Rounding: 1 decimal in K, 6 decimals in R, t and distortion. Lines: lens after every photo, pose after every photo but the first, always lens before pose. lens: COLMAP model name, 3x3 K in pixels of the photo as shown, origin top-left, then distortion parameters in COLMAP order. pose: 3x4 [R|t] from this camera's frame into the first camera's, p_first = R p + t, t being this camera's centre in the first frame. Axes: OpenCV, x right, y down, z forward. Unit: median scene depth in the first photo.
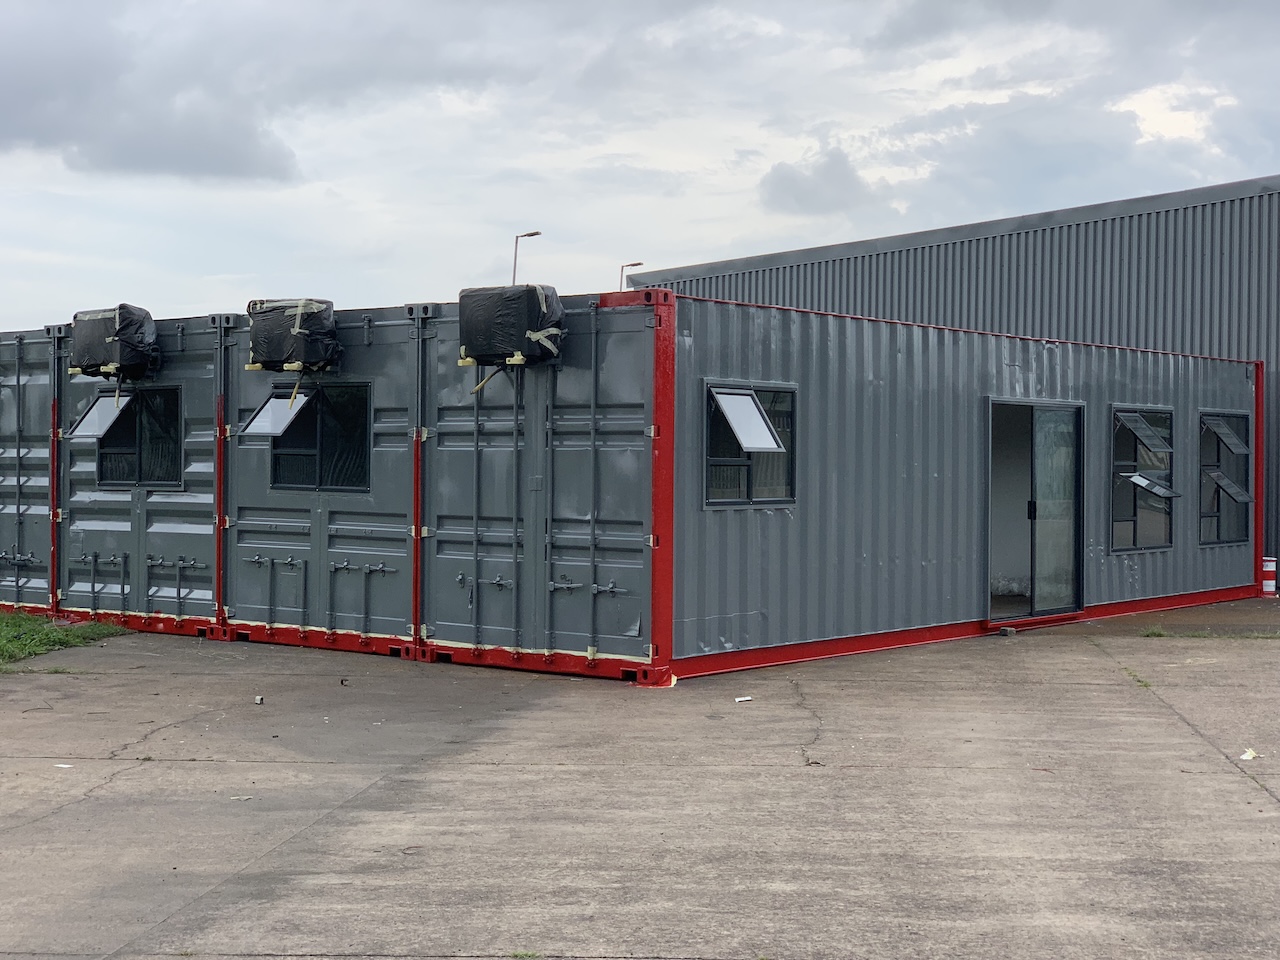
lens RADIAL K [[1974.5, 0, 613.0], [0, 1974.5, 477.8], [0, 0, 1]] dist [-0.137839, 0.712016]
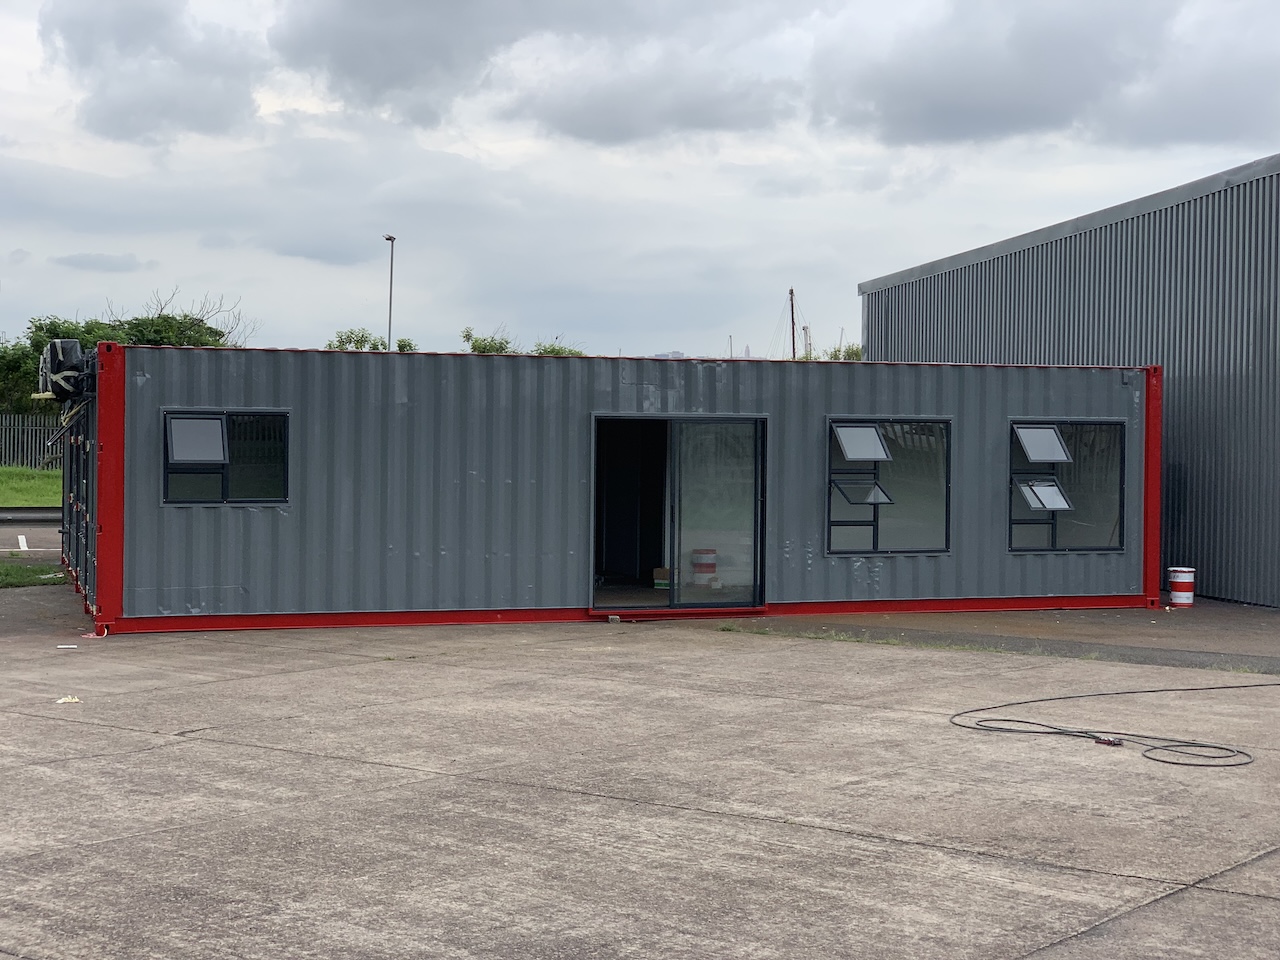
lens RADIAL K [[2023.3, 0, 670.7], [0, 2023.3, 478.2], [0, 0, 1]] dist [0.024787, 0.062947]
pose [[0.840426, 0.015566, -0.541703, 0.913210], [-0.008906, 0.999849, 0.014913, -0.022275], [0.541854, -0.007709, 0.840437, 0.036547]]
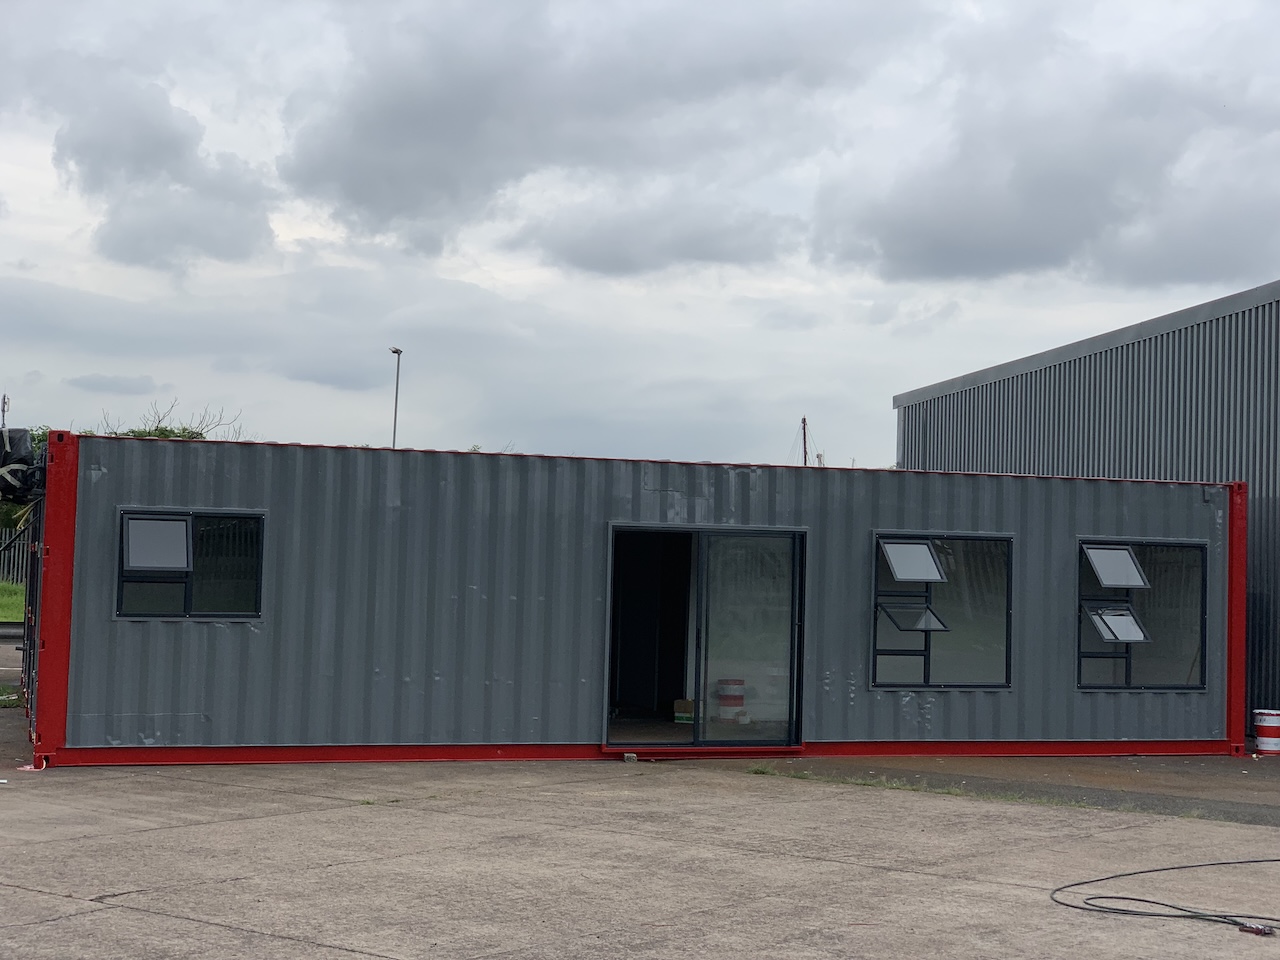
lens RADIAL K [[1913.0, 0, 640.0], [0, 1913.0, 480.0], [0, 0, 1]] dist [0.137087, -0.610369]
pose [[0.831601, -0.009067, -0.555299, 0.790708], [-0.024850, 0.998258, -0.053514, -0.010902], [0.554817, 0.058302, 0.829927, 0.199230]]
